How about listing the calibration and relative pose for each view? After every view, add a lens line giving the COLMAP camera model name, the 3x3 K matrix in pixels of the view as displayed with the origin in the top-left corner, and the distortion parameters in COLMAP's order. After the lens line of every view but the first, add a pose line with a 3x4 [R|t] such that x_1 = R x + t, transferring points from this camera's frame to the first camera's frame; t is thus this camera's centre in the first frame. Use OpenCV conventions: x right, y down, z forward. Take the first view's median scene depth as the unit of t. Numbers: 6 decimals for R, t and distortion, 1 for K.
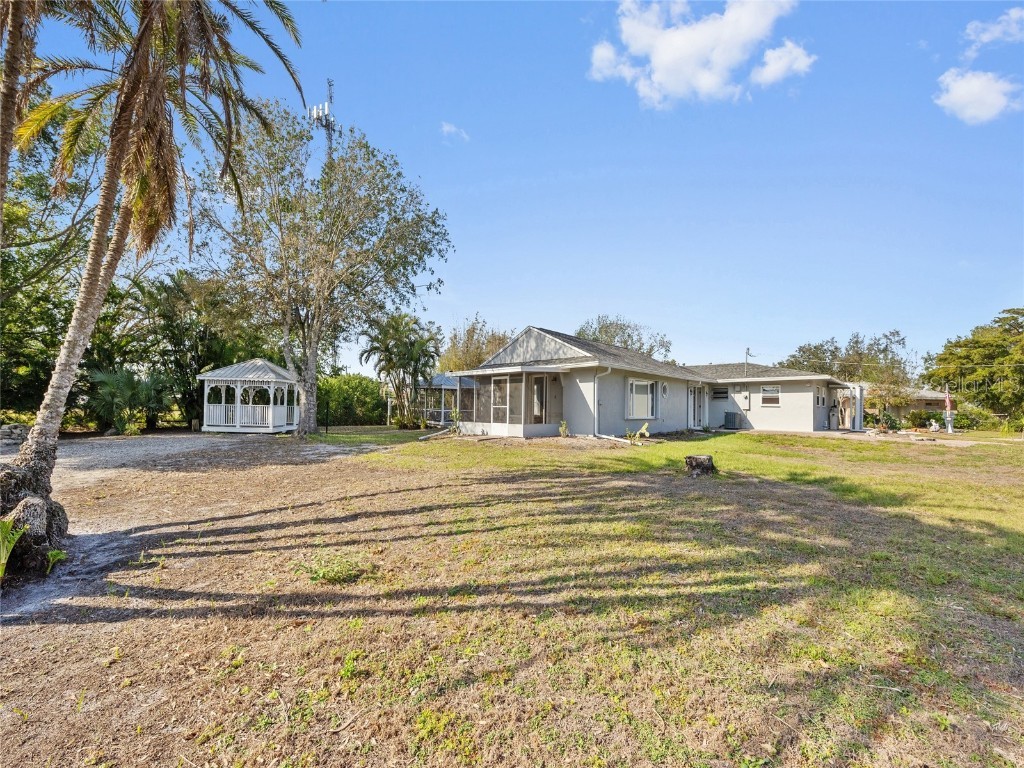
lens RADIAL K [[408.1, 0, 514.3], [0, 408.1, 381.4], [0, 0, 1]] dist [-0.000283, 0.000025]
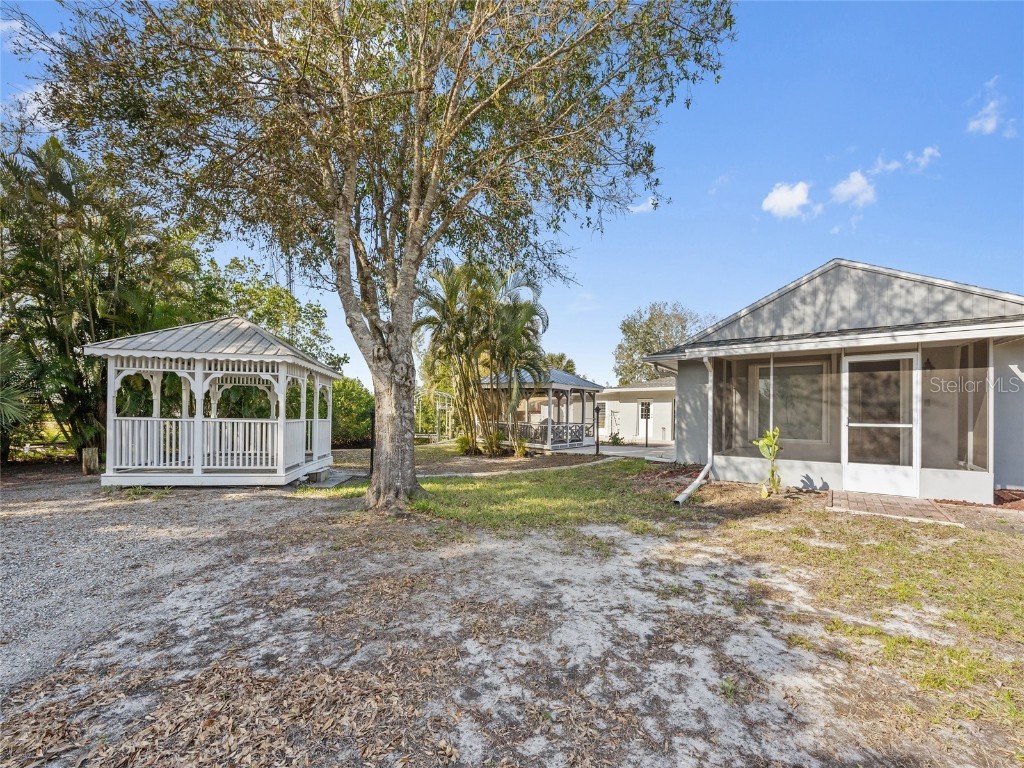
lens RADIAL K [[410.5, 0, 510.3], [0, 410.5, 393.8], [0, 0, 1]] dist [-0.000814, -0.000207]
pose [[0.993253, 0.006723, 0.115769, -0.397174], [-0.008083, 0.999904, 0.011283, 0.023641], [-0.115682, -0.012142, 0.993212, 0.533442]]
